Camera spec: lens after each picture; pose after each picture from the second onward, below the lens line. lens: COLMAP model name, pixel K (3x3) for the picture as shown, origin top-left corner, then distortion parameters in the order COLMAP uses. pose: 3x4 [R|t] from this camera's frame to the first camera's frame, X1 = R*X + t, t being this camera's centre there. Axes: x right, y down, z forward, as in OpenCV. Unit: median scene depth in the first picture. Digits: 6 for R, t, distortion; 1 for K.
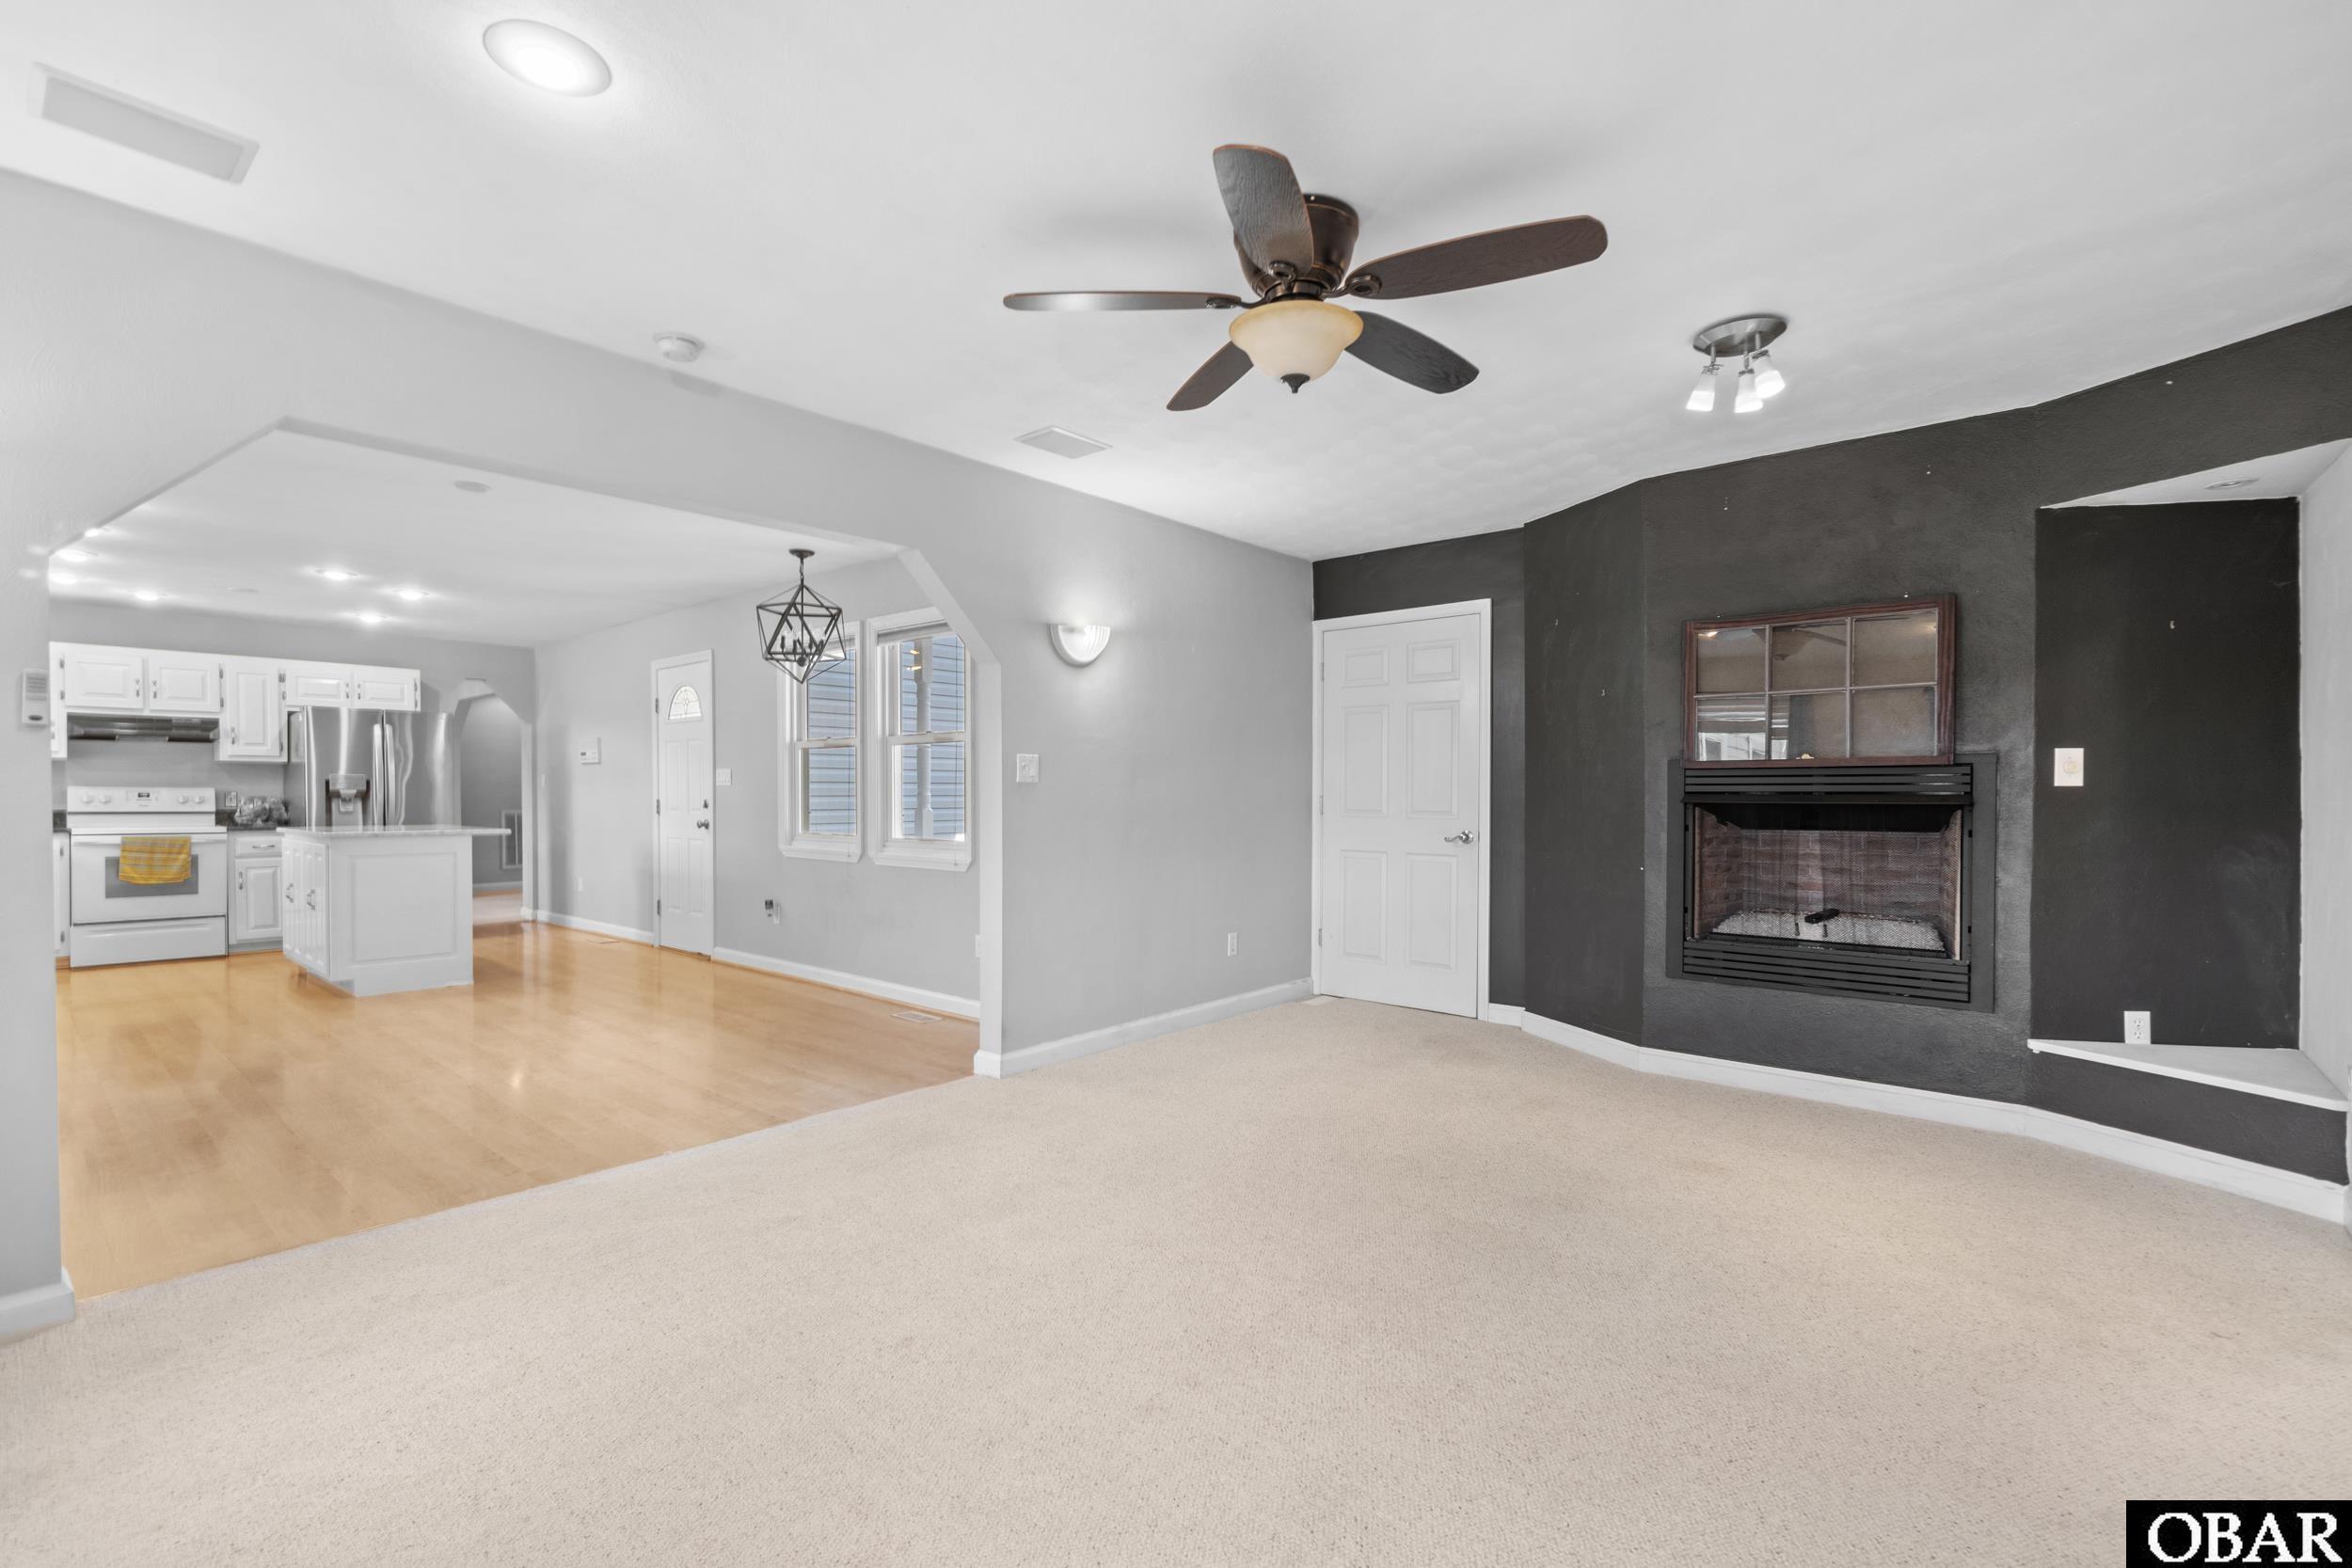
lens RADIAL K [[1034.9, 0, 1156.0], [0, 1034.9, 809.9], [0, 0, 1]] dist [-0.007417, 0.001186]
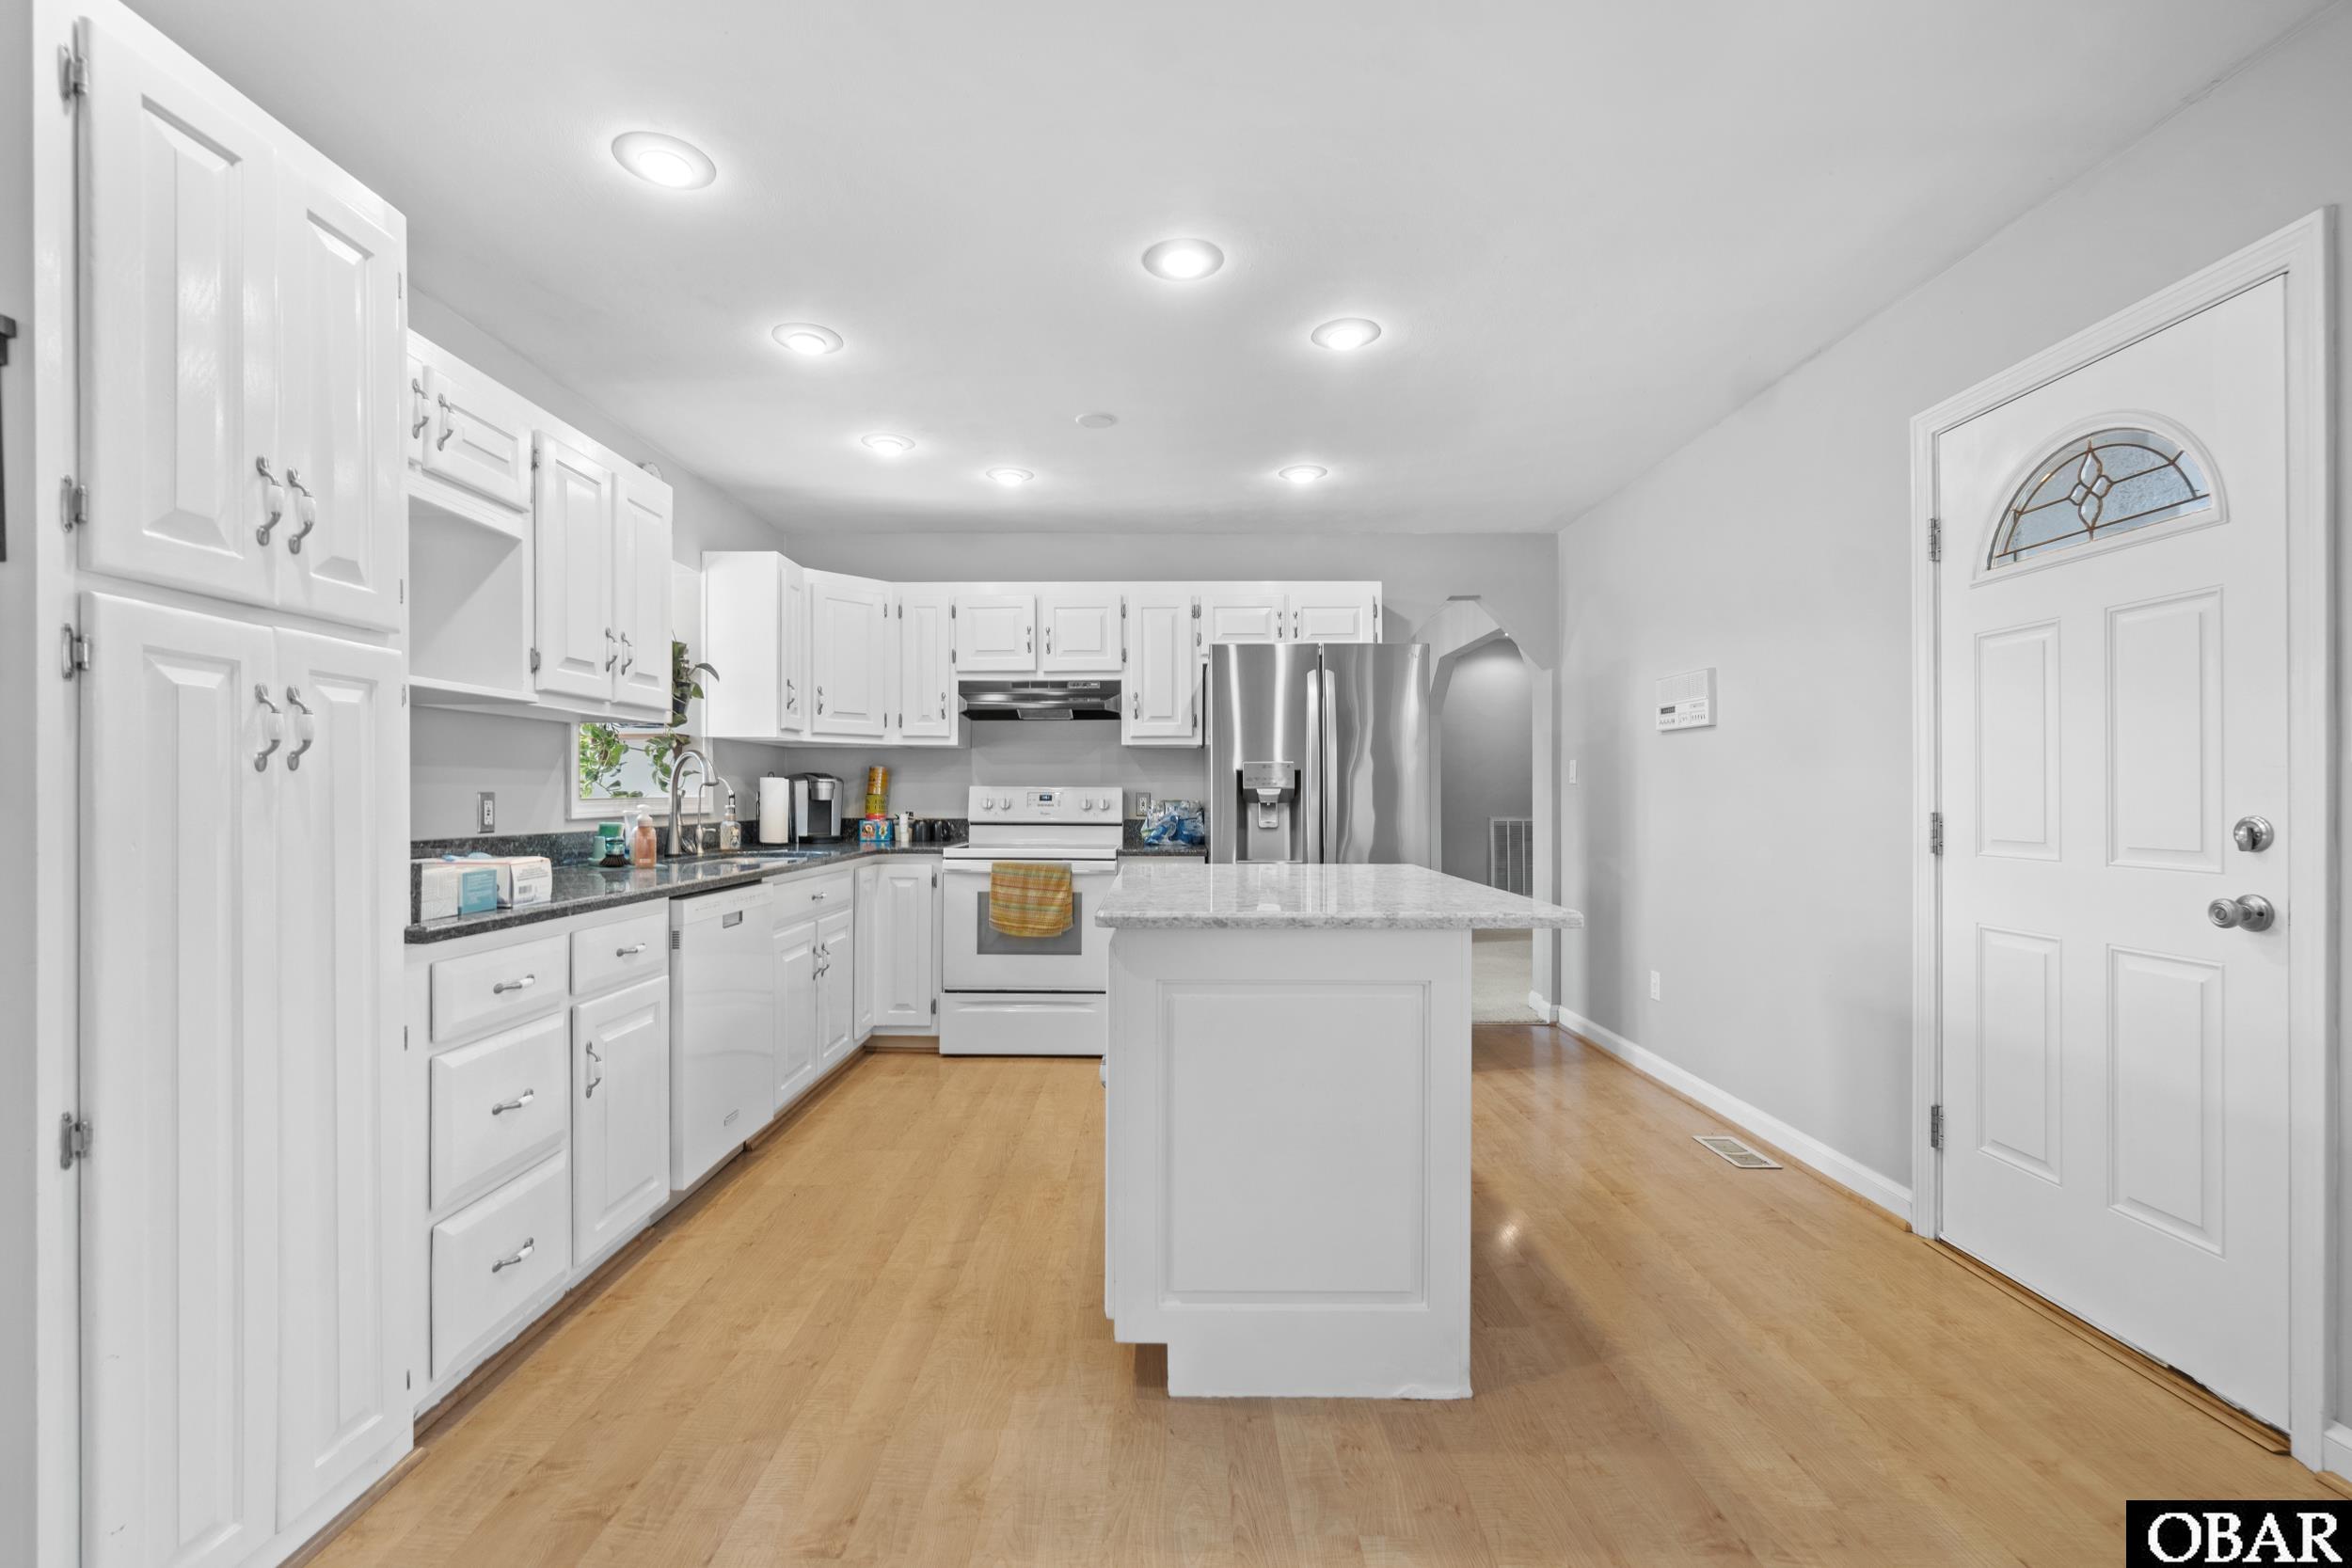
lens RADIAL K [[1034.9, 0, 1171.4], [0, 1034.9, 785.8], [0, 0, 1]] dist [-0.007417, 0.001186]
pose [[0.661688, -0.007611, -0.749741, -0.413856], [-0.009129, 0.999793, -0.018206, -0.010689], [0.749724, 0.018891, 0.661481, 0.614266]]
